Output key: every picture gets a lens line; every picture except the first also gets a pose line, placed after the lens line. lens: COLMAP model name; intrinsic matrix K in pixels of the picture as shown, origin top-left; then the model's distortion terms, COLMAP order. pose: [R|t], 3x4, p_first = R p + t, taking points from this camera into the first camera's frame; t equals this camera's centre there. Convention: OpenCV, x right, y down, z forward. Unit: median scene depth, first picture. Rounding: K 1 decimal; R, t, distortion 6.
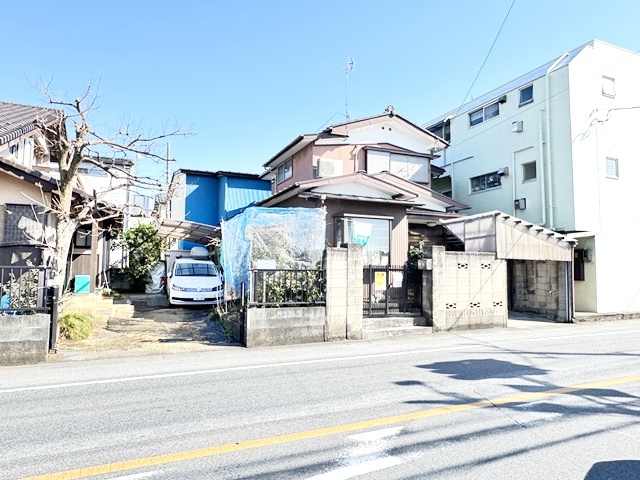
lens RADIAL K [[435.4, 0, 321.9], [0, 435.4, 242.3], [0, 0, 1]] dist [-0.003482, -0.000689]
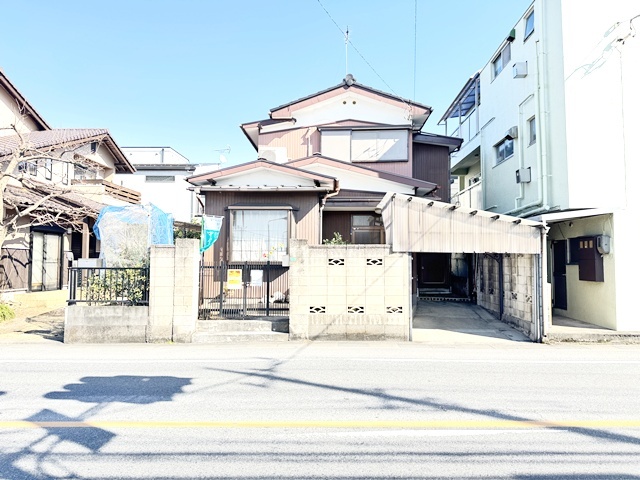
lens RADIAL K [[444.4, 0, 321.0], [0, 444.4, 240.3], [0, 0, 1]] dist [0.086691, -0.106458]
pose [[0.899836, -0.025596, -0.435478, 0.571912], [0.032180, 0.999452, 0.007750, 0.005001], [0.435041, -0.020987, 0.900166, 0.199138]]
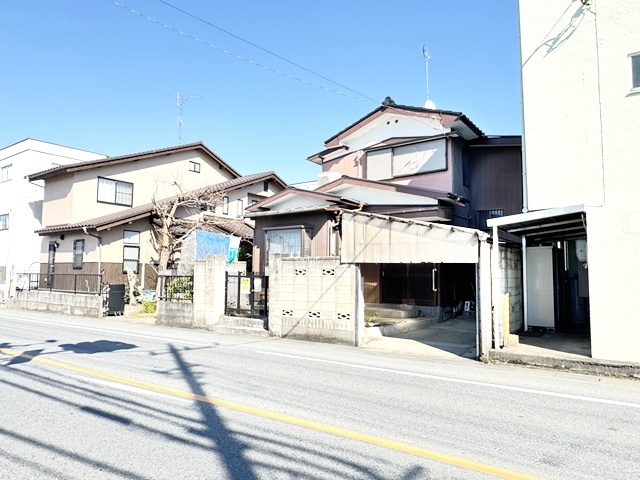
lens RADIAL K [[438.5, 0, 315.4], [0, 438.5, 240.8], [0, 0, 1]] dist [-0.002459, -0.000969]
pose [[0.496927, -0.070658, -0.864911, 1.011098], [0.050542, 0.997344, -0.052438, 0.032454], [0.866319, -0.017657, 0.499178, 0.473307]]
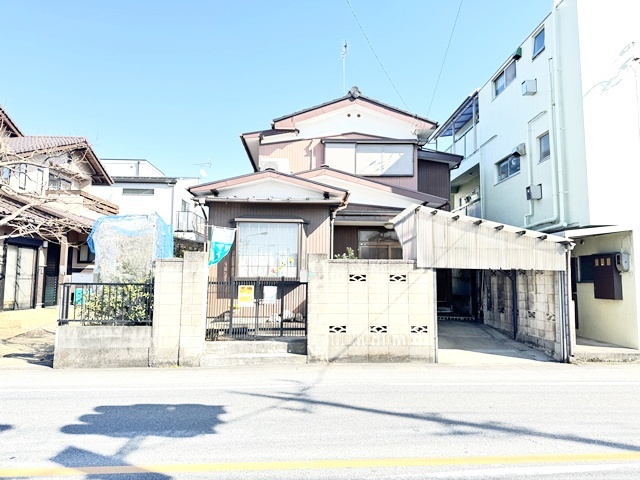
lens RADIAL K [[444.4, 0, 321.0], [0, 444.4, 240.3], [0, 0, 1]] dist [0.086691, -0.106458]
pose [[0.930334, -0.033584, -0.365172, 0.476430], [0.023140, 0.999189, -0.032941, 0.010364], [0.365982, 0.022196, 0.930357, 0.205987]]
